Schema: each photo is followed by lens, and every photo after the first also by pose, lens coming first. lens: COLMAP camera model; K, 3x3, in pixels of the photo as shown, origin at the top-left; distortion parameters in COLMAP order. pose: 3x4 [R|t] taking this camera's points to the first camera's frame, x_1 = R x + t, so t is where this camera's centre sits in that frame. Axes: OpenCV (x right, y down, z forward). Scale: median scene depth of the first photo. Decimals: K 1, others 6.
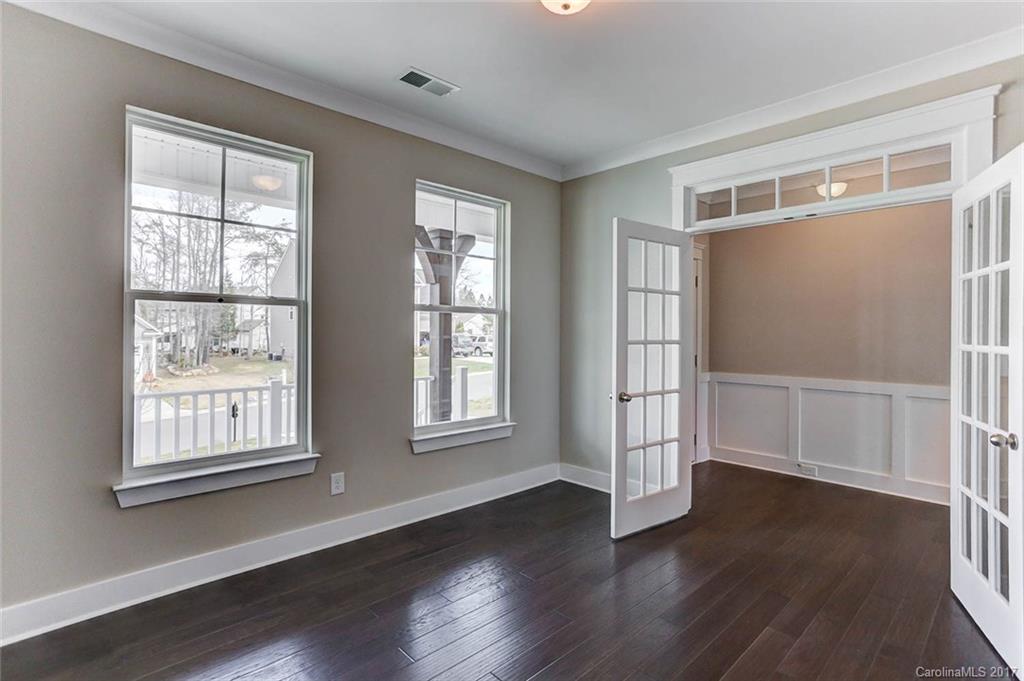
lens RADIAL K [[498.1, 0, 509.1], [0, 498.1, 338.7], [0, 0, 1]] dist [-0.001642, 0.001084]
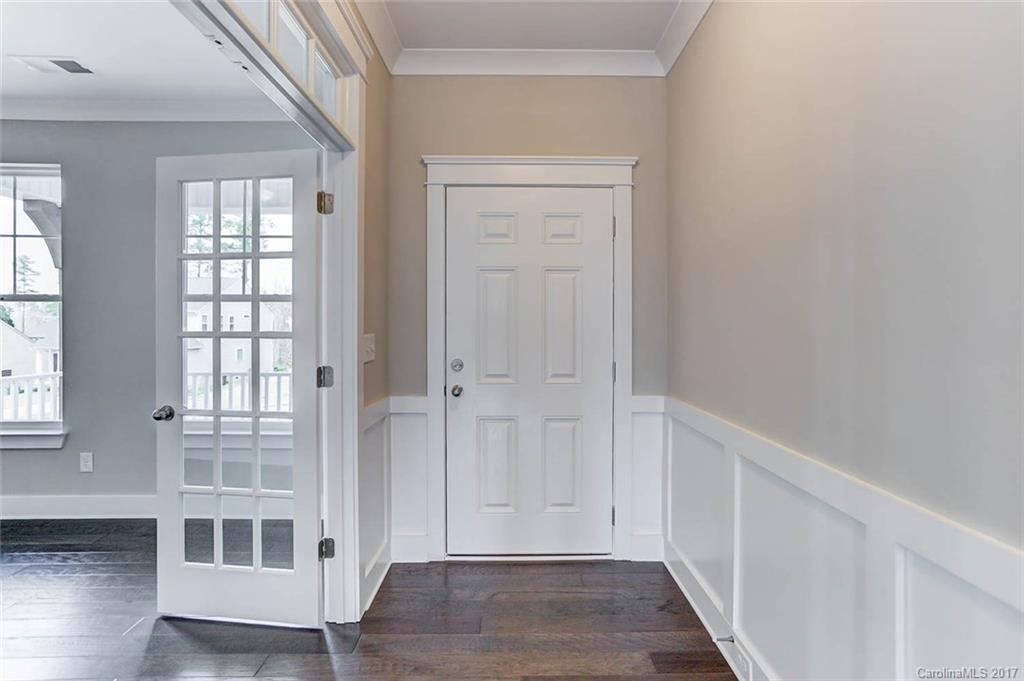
lens RADIAL K [[498.1, 0, 513.4], [0, 498.1, 331.6], [0, 0, 1]] dist [-0.001642, 0.001084]
pose [[0.726978, 0.002004, -0.686657, 1.083148], [-0.006182, 0.999974, -0.003626, 0.003065], [0.686633, 0.006881, 0.726972, 0.848708]]
